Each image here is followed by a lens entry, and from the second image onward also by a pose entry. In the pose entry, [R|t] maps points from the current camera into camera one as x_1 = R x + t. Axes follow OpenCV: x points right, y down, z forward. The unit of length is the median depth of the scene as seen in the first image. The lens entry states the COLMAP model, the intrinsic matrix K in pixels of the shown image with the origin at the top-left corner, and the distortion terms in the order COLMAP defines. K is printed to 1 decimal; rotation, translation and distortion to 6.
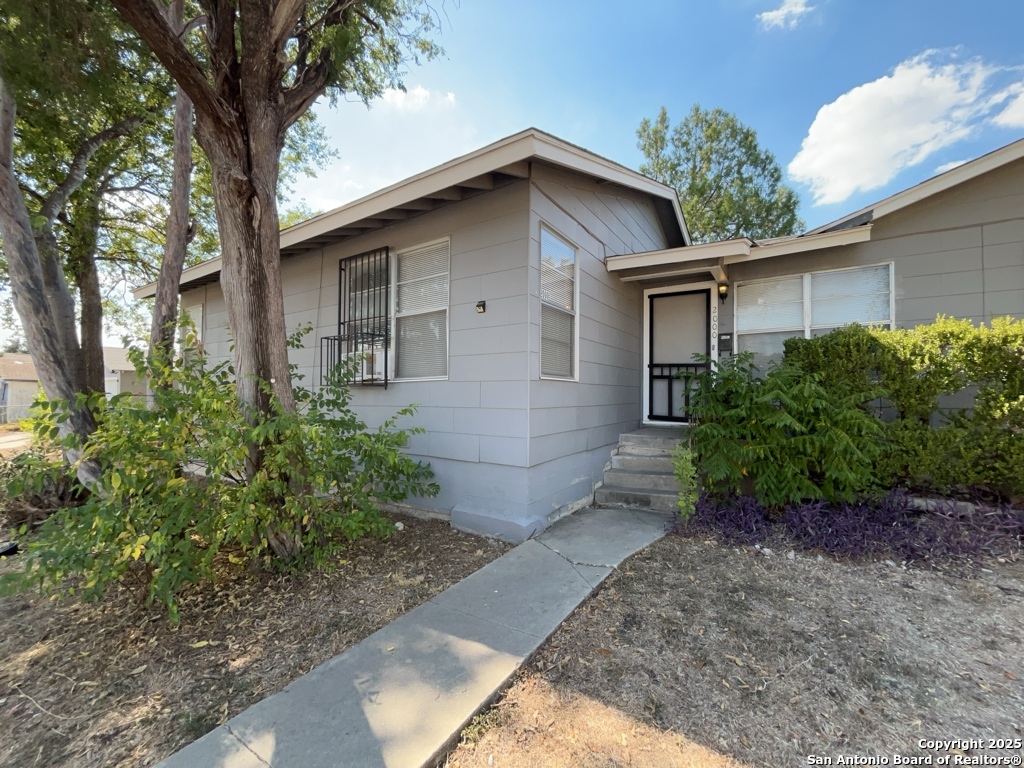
lens RADIAL K [[413.8, 0, 511.7], [0, 413.8, 384.3], [0, 0, 1]] dist [-0.004828, 0.001203]
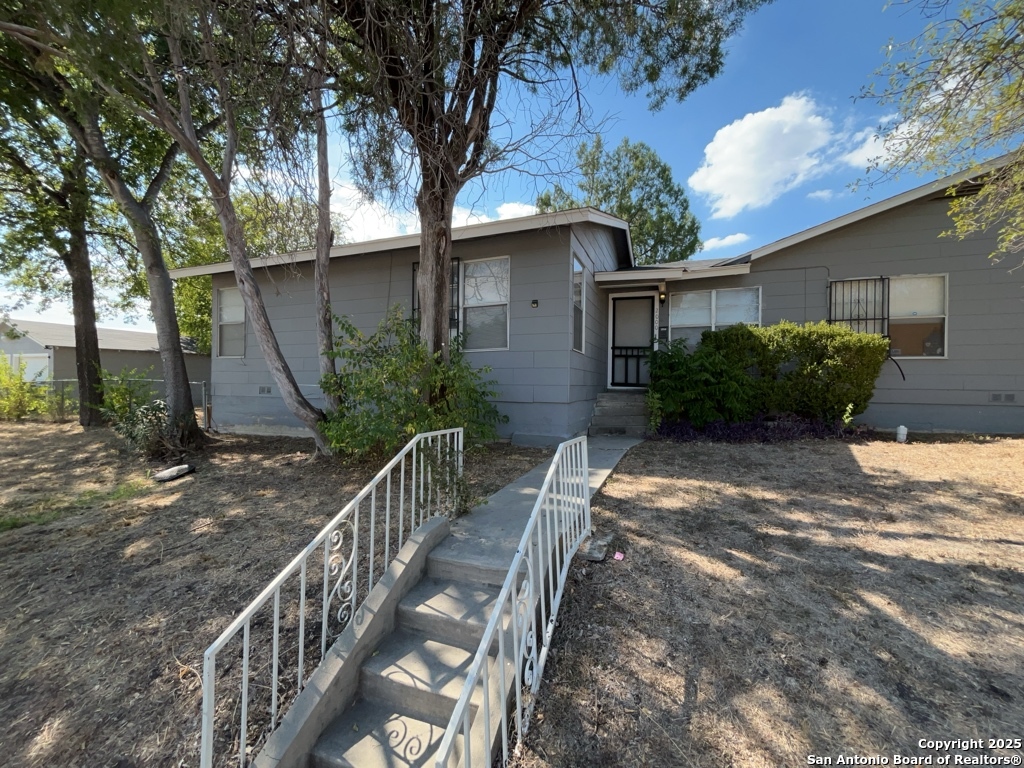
lens RADIAL K [[413.8, 0, 511.3], [0, 413.8, 384.3], [0, 0, 1]] dist [-0.004828, 0.001203]
pose [[0.979414, 0.005477, 0.201787, -0.315392], [-0.010081, 0.999712, 0.021798, 0.056546], [-0.201609, -0.023384, 0.979187, -0.348913]]
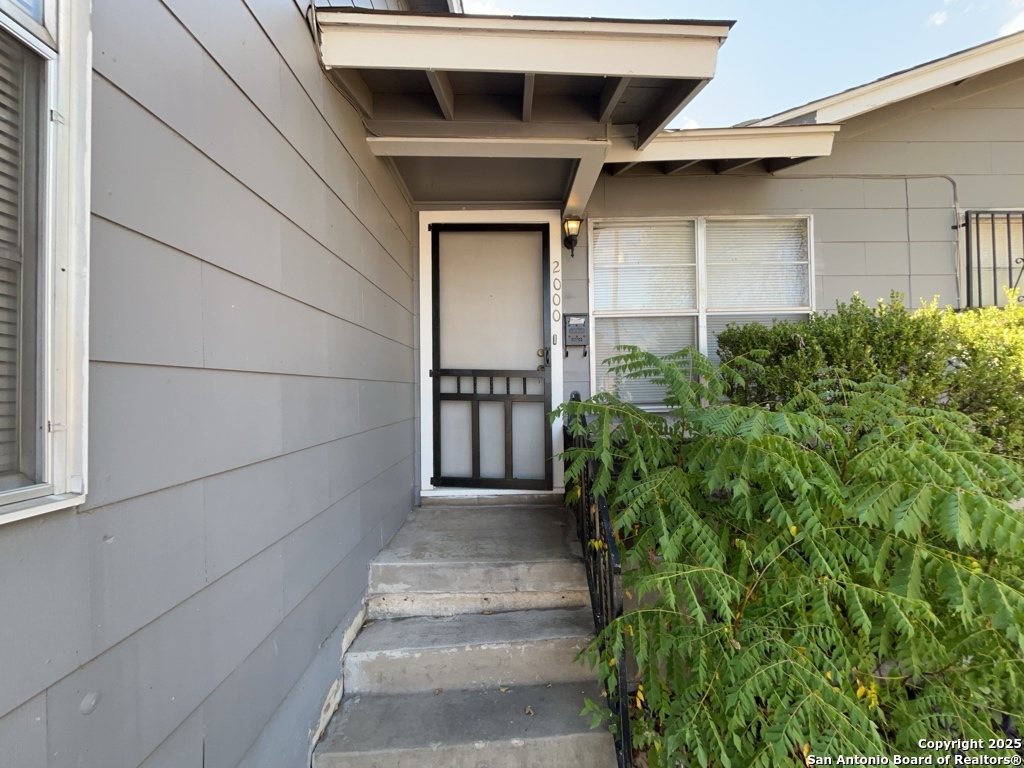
lens RADIAL K [[413.8, 0, 513.7], [0, 413.8, 386.9], [0, 0, 1]] dist [-0.004828, 0.001203]
pose [[0.833144, -0.010439, 0.552957, 0.159335], [0.005001, 0.999923, 0.011342, -0.036361], [-0.553033, -0.006684, 0.833133, 0.597713]]
